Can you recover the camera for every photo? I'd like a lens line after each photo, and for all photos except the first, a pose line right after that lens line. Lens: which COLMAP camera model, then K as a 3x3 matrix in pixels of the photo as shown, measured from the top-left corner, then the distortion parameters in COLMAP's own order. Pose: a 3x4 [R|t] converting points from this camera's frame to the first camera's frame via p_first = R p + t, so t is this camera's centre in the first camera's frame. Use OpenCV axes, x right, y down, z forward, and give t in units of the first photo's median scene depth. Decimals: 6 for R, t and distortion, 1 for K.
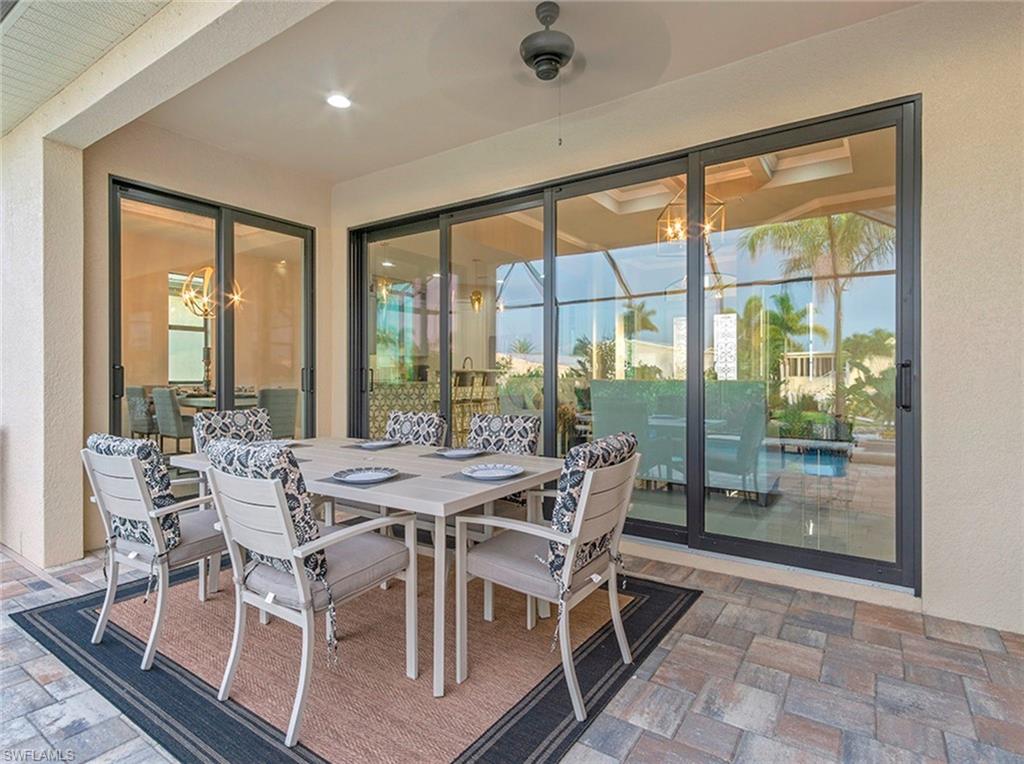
lens RADIAL K [[541.0, 0, 514.0], [0, 541.0, 381.6], [0, 0, 1]] dist [-0.008614, -0.000399]
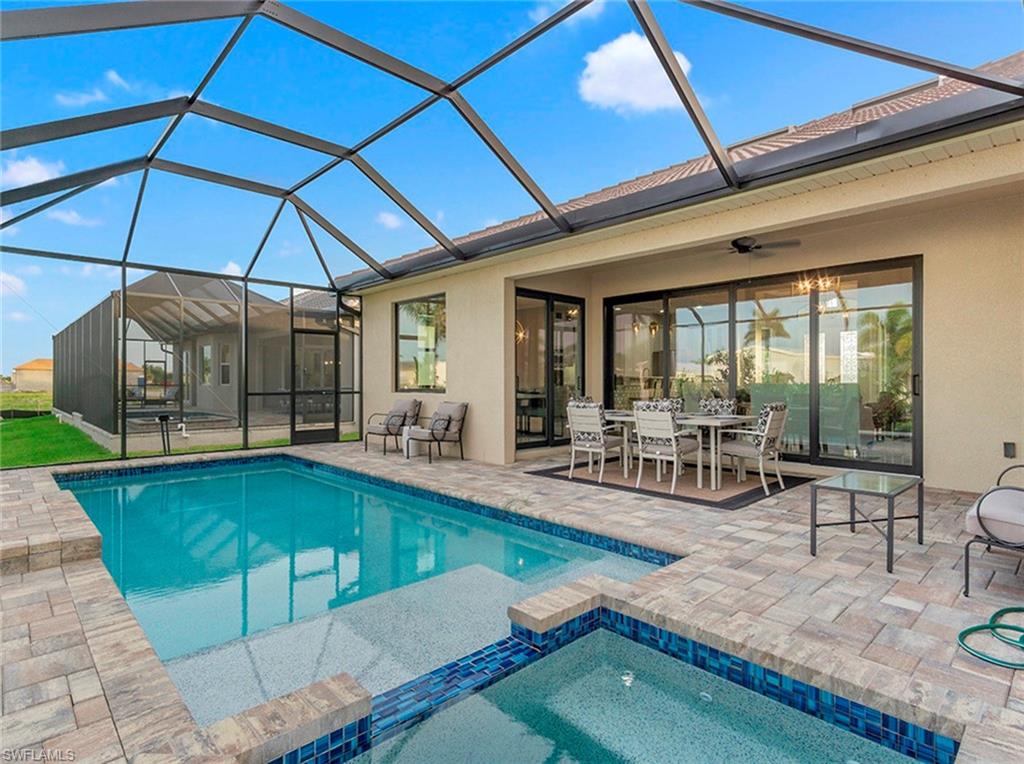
lens RADIAL K [[541.0, 0, 508.9], [0, 541.0, 386.4], [0, 0, 1]] dist [-0.008614, -0.000399]
pose [[0.976646, 0.001773, -0.214846, -0.346933], [-0.002221, 0.999996, -0.001846, 0.017311], [0.214842, 0.002280, 0.976646, -1.216413]]
